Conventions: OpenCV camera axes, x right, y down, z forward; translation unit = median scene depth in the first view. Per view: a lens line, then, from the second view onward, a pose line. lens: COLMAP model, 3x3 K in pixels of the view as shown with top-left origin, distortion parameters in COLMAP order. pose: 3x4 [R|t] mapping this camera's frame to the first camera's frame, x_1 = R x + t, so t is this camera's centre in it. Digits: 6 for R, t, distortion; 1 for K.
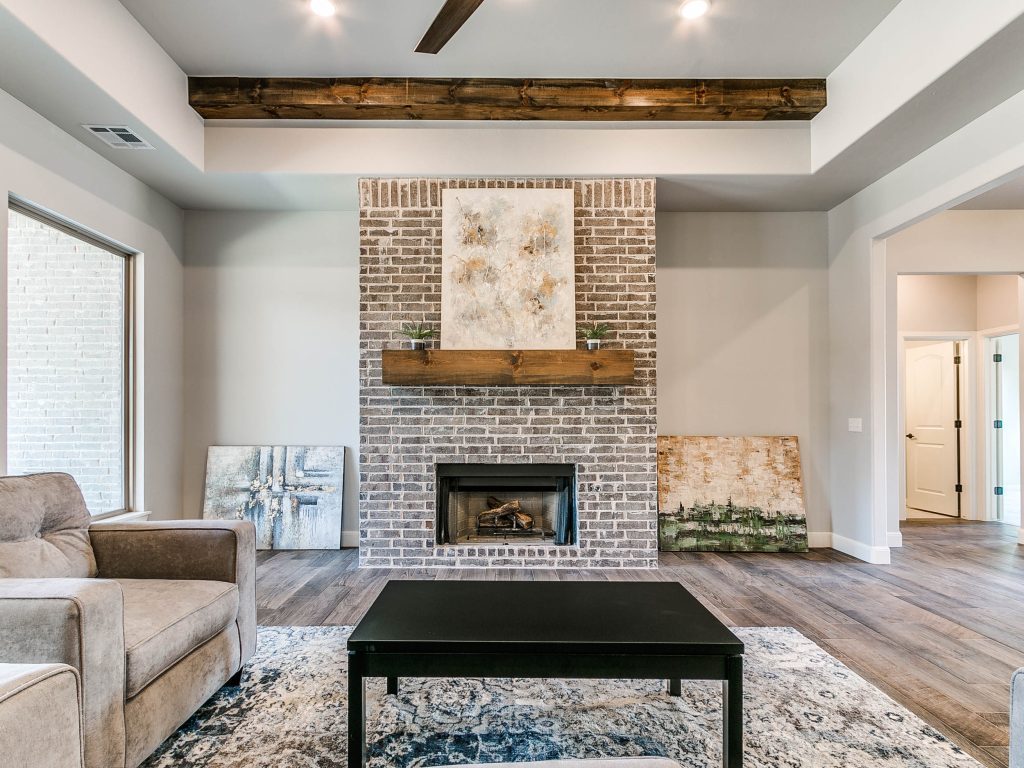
lens RADIAL K [[536.0, 0, 482.4], [0, 536.0, 418.3], [0, 0, 1]] dist [0.011172, -0.000027]
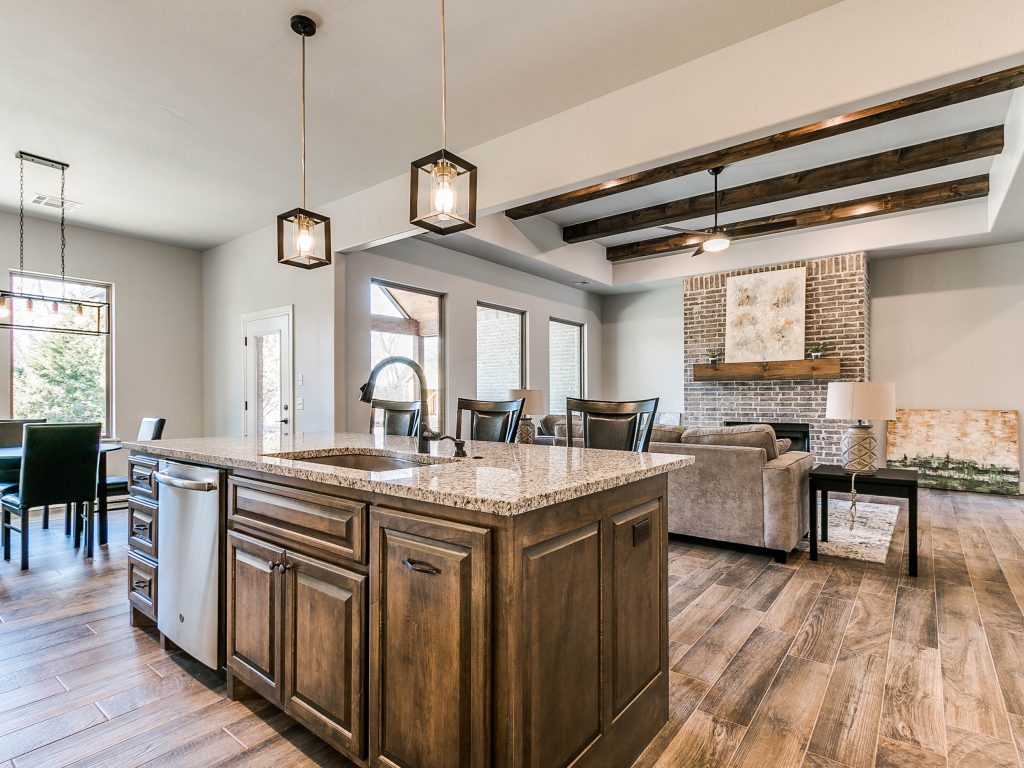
lens RADIAL K [[536.3, 0, 511.6], [0, 536.3, 391.3], [0, 0, 1]] dist [-0.001201, -0.000975]
pose [[0.809692, -0.010216, -0.586766, 0.415731], [0.003830, 0.999919, -0.012124, -0.003218], [0.586842, 0.007570, 0.809666, -0.977802]]
